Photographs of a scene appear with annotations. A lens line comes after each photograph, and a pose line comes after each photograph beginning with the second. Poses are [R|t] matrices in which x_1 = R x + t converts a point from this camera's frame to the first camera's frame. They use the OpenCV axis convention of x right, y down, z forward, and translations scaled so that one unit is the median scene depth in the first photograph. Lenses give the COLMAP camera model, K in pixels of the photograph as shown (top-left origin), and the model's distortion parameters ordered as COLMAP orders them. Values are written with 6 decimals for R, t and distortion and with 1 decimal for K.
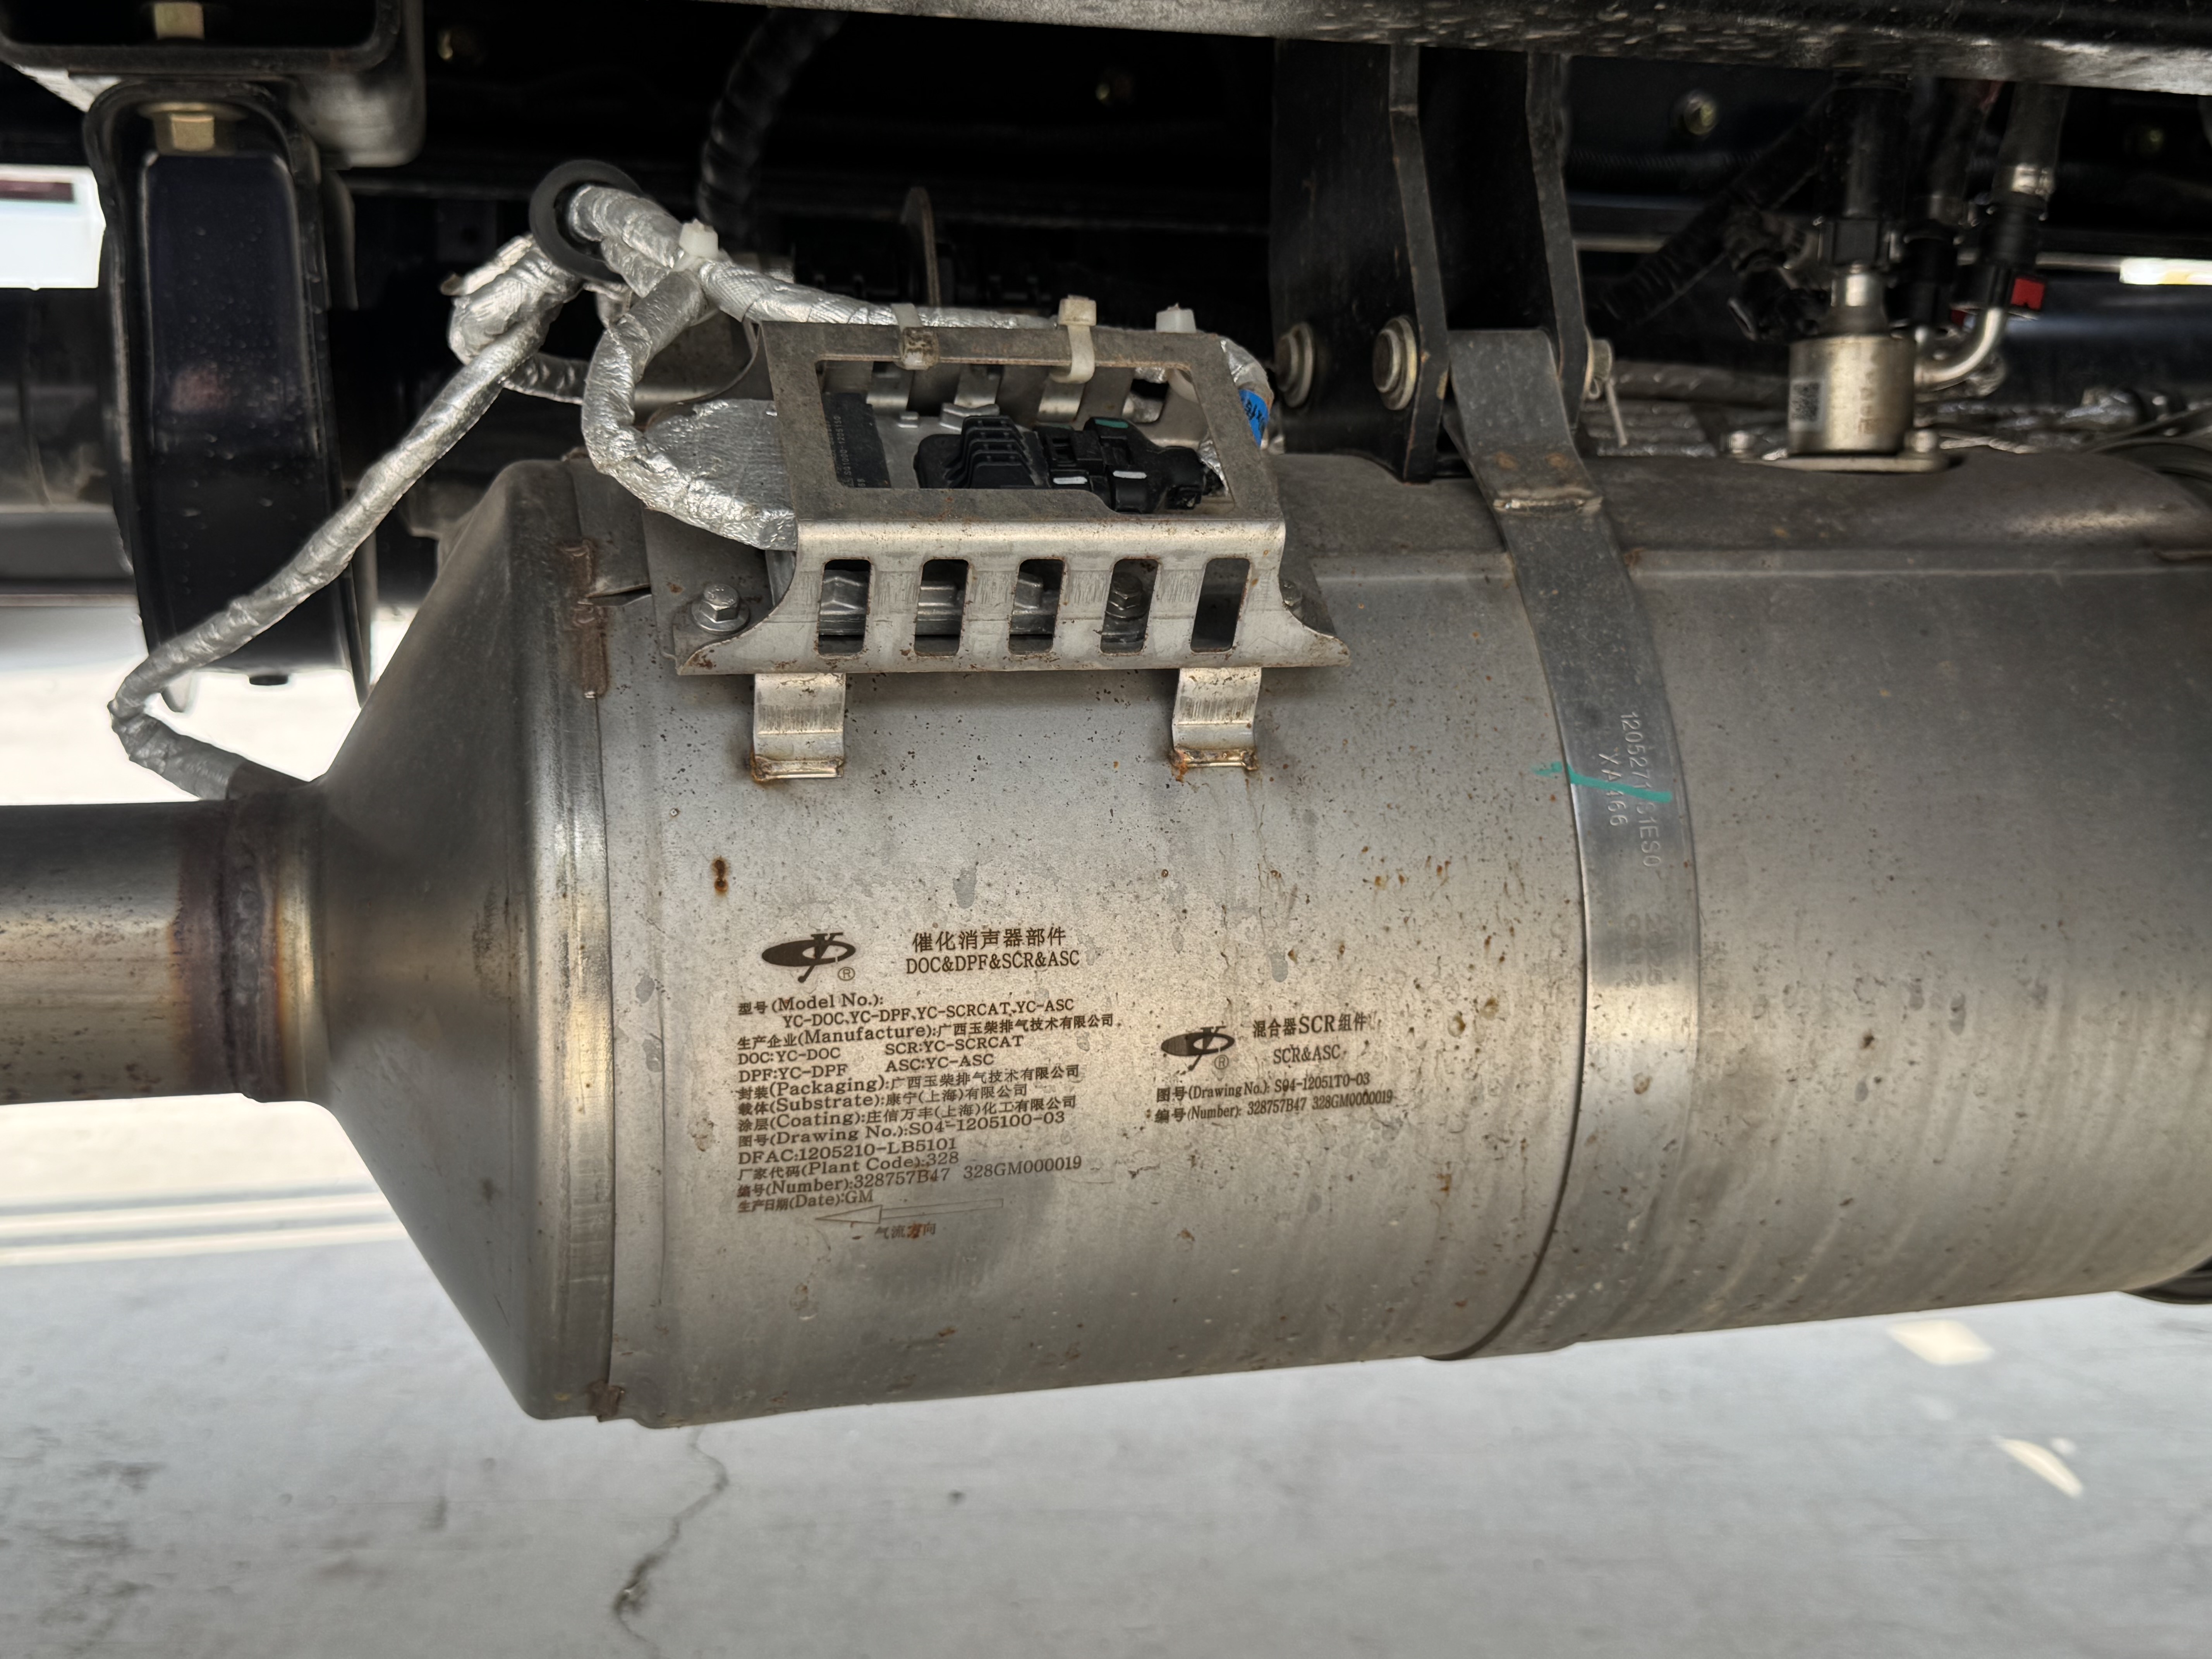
lens RADIAL K [[2483.9, 0, 1094.8], [0, 2483.9, 814.5], [0, 0, 1]] dist [0.209890, -0.524932]
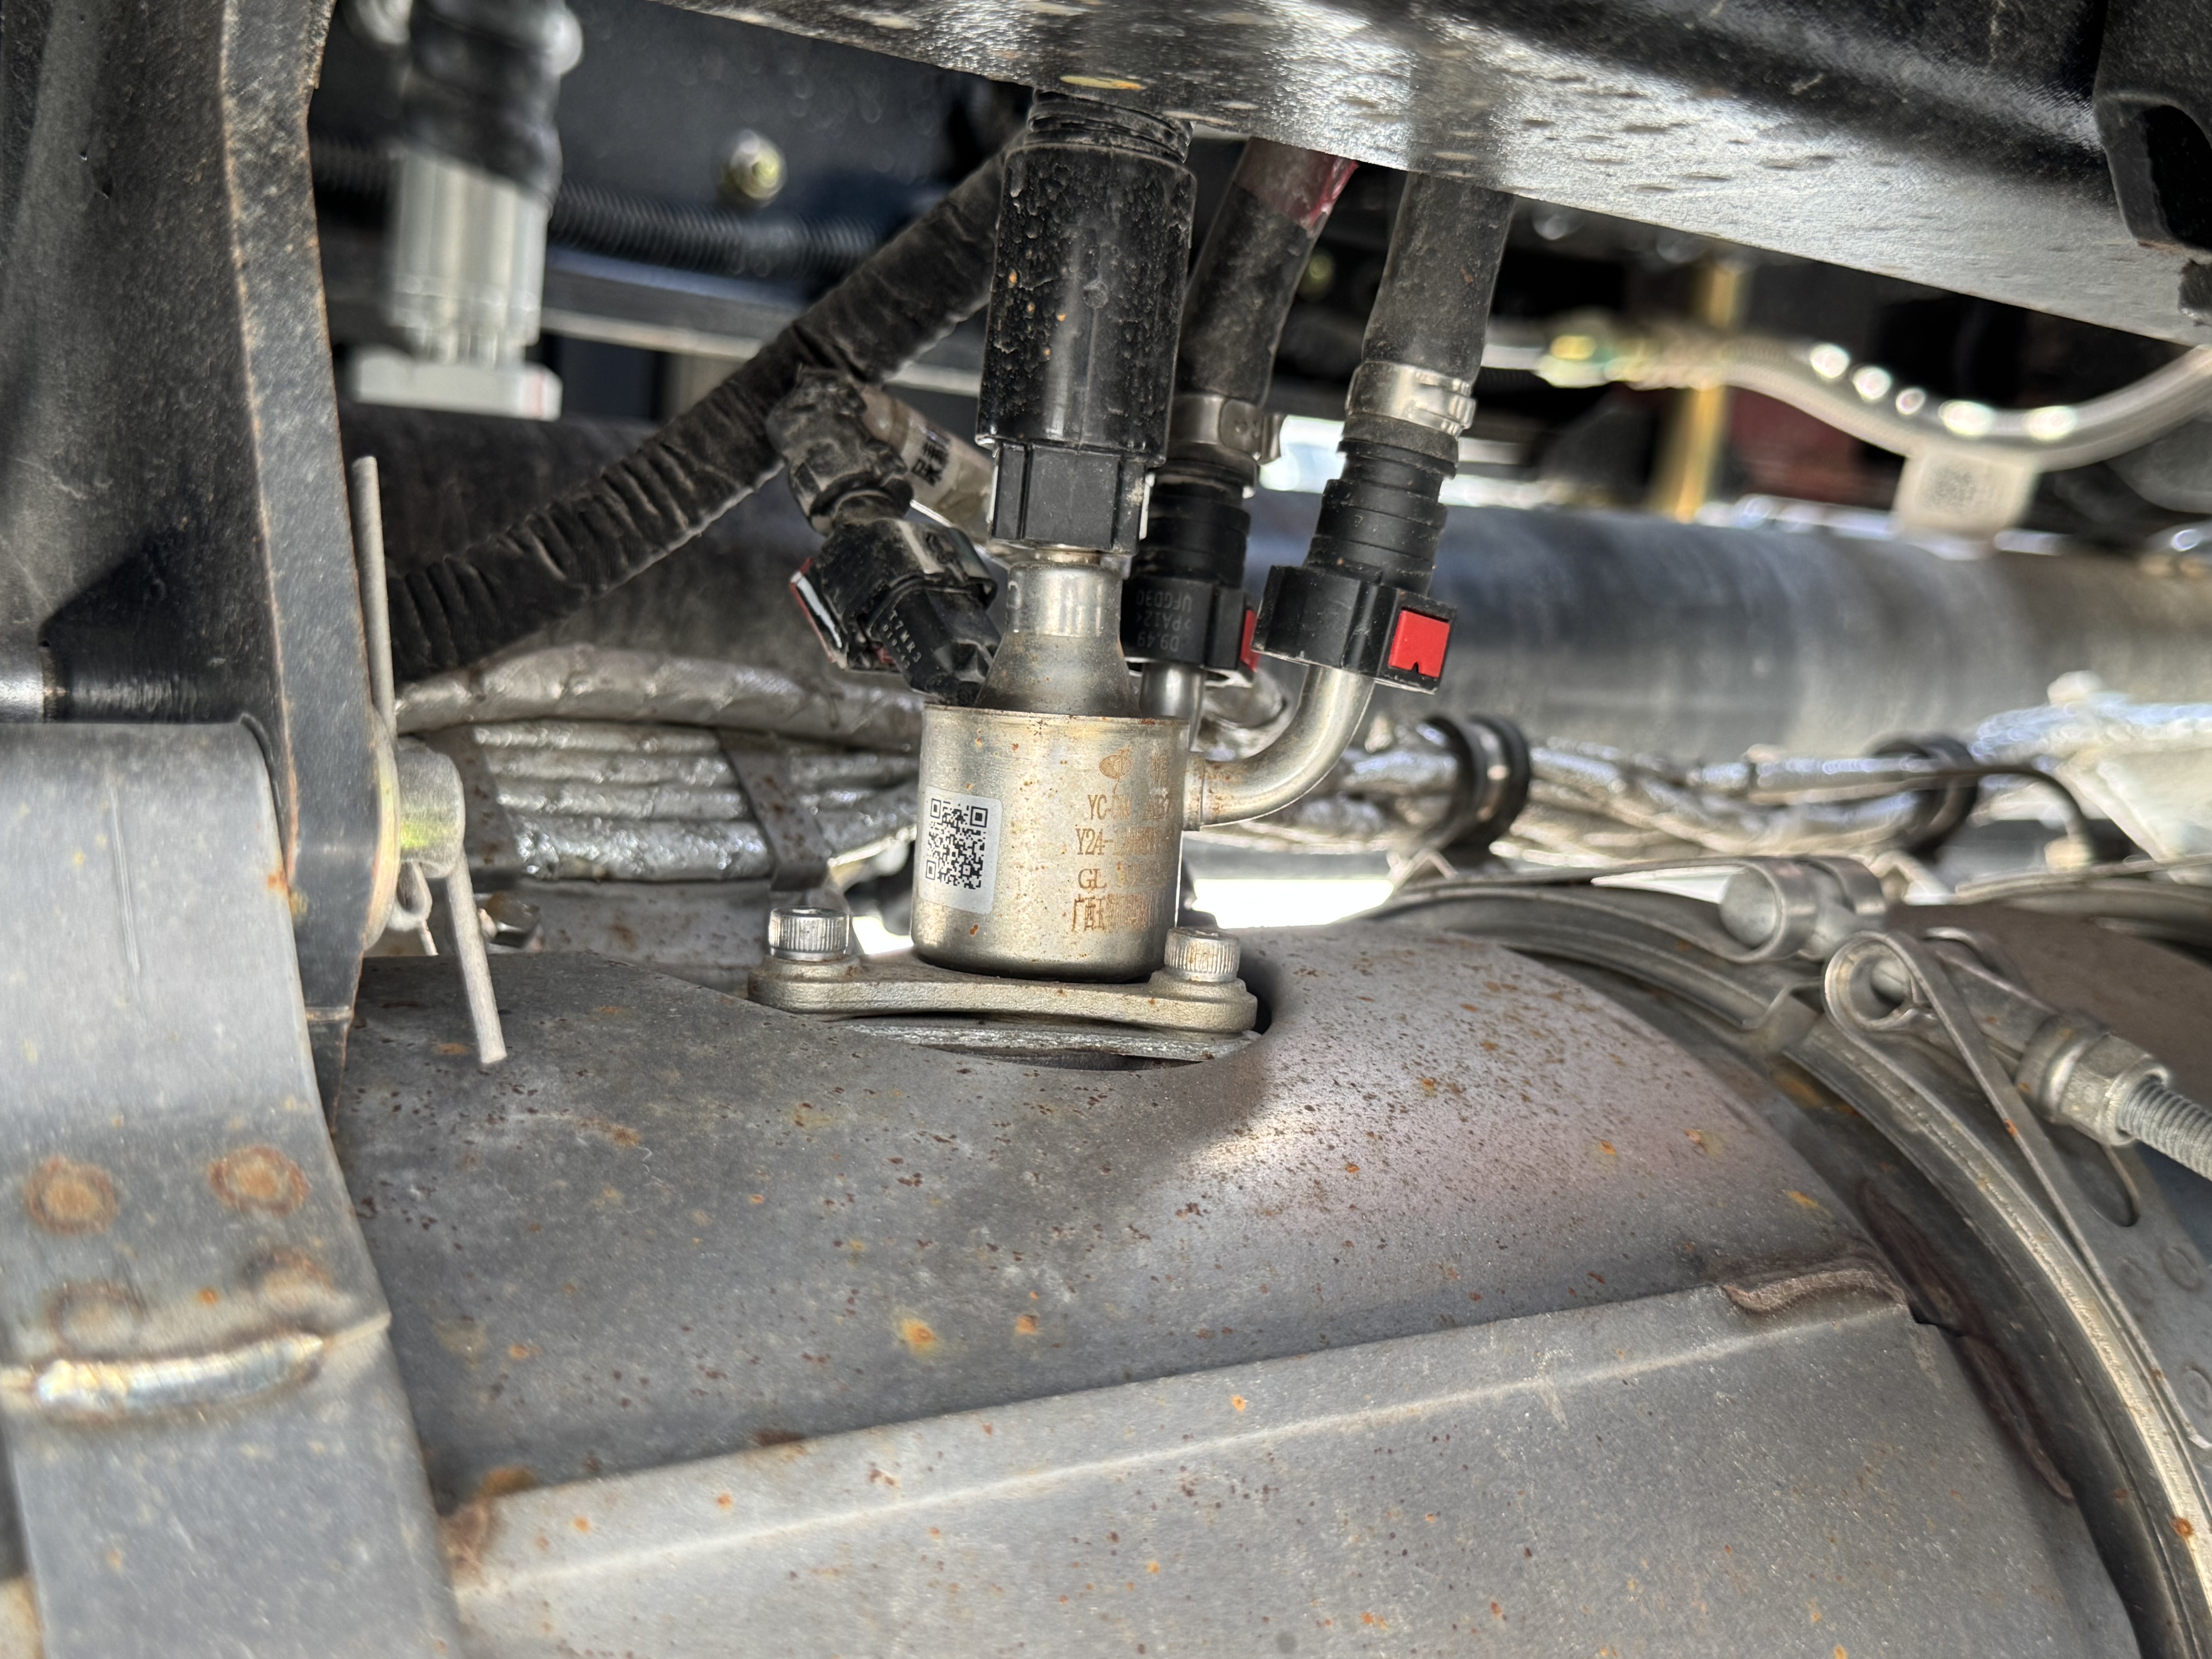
lens RADIAL K [[2483.9, 0, 1094.8], [0, 2483.9, 814.5], [0, 0, 1]] dist [0.209890, -0.524932]
pose [[0.932838, 0.025327, 0.359404, 0.148066], [-0.020417, 0.999639, -0.017453, -0.162104], [-0.359716, 0.008943, 0.933019, 0.586970]]
